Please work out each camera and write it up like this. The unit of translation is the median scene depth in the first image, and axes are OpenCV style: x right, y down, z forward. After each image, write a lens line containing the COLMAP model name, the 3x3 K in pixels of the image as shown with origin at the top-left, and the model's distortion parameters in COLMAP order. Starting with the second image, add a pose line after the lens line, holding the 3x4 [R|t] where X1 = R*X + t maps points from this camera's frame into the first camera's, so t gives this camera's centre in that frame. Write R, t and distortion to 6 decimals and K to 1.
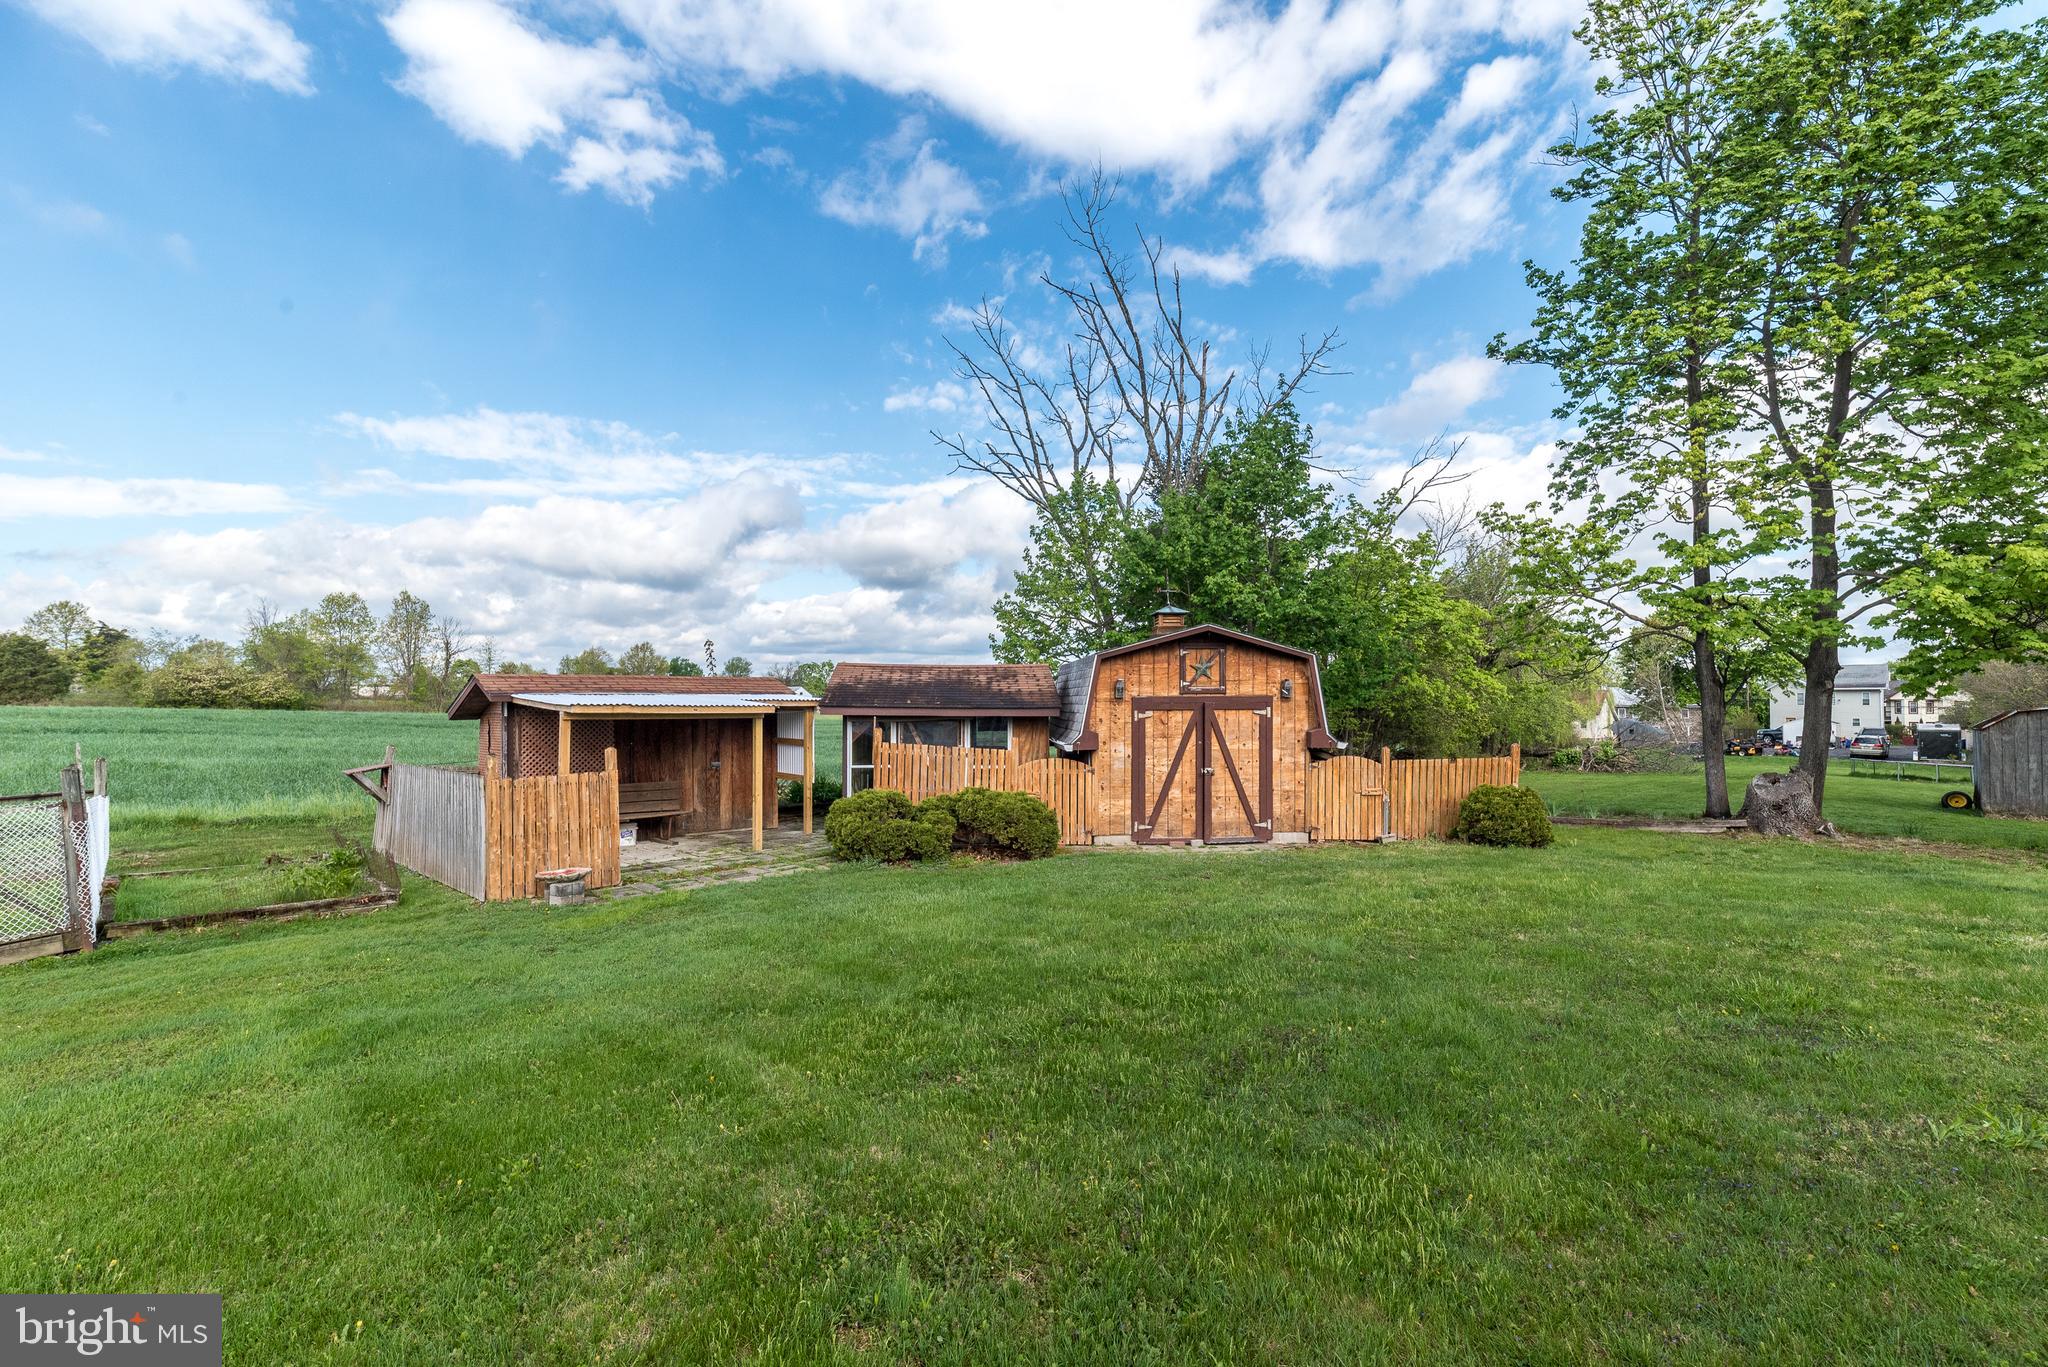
lens RADIAL K [[893.5, 0, 1031.5], [0, 893.5, 680.1], [0, 0, 1]] dist [0.020980, -0.000458]
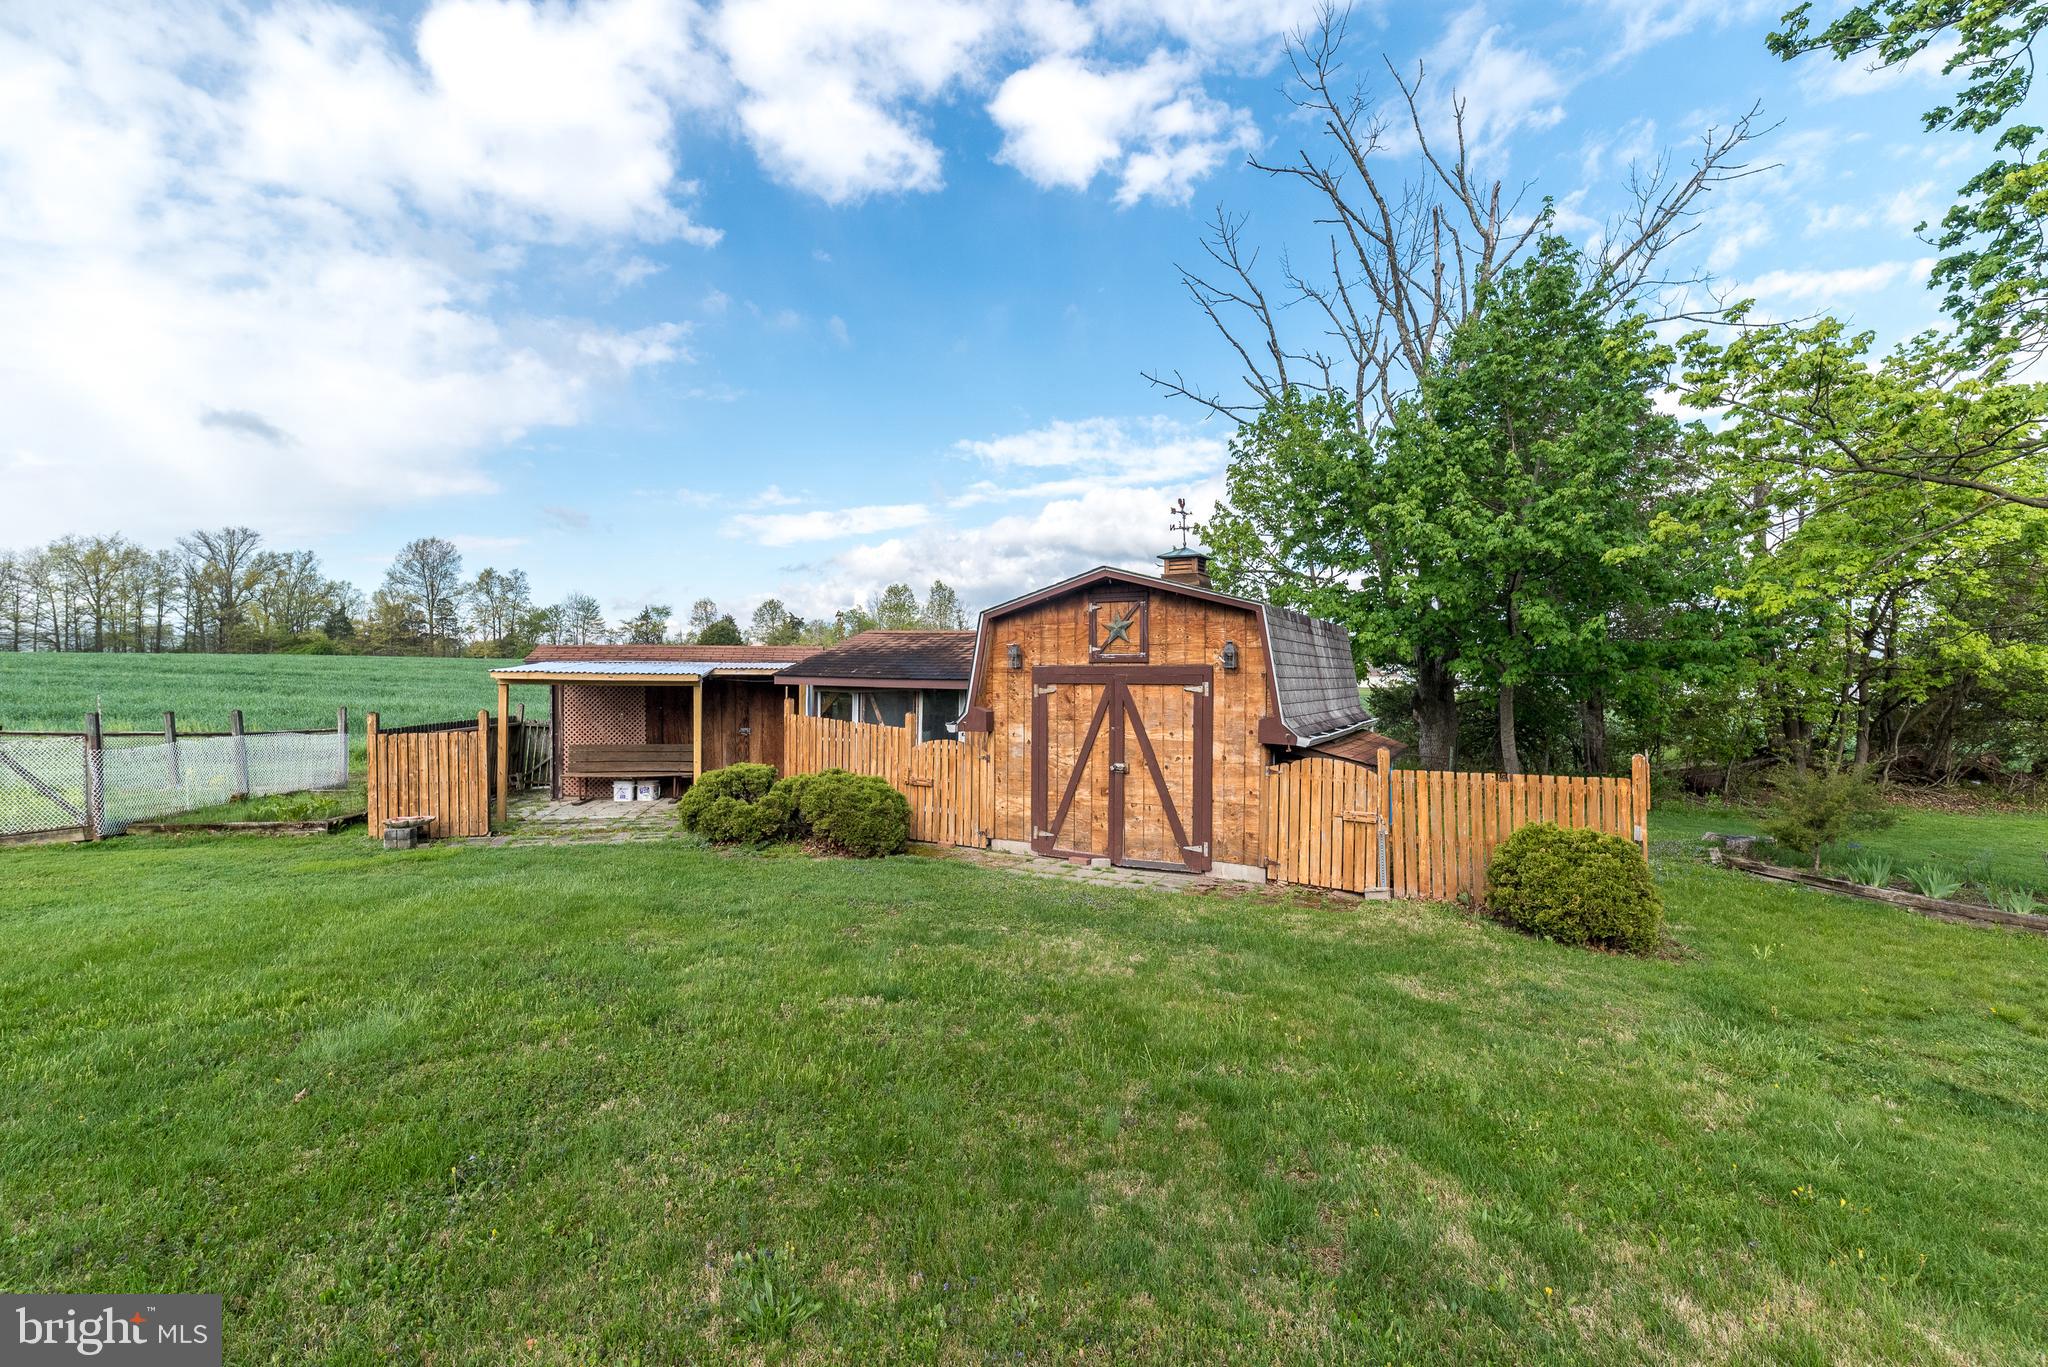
lens RADIAL K [[893.5, 0, 1032.3], [0, 893.5, 689.2], [0, 0, 1]] dist [0.020980, -0.000458]
pose [[0.842176, 0.017826, -0.538909, 0.529618], [0.004510, 0.999186, 0.040099, 0.007380], [0.539184, -0.036201, 0.841409, 0.343204]]
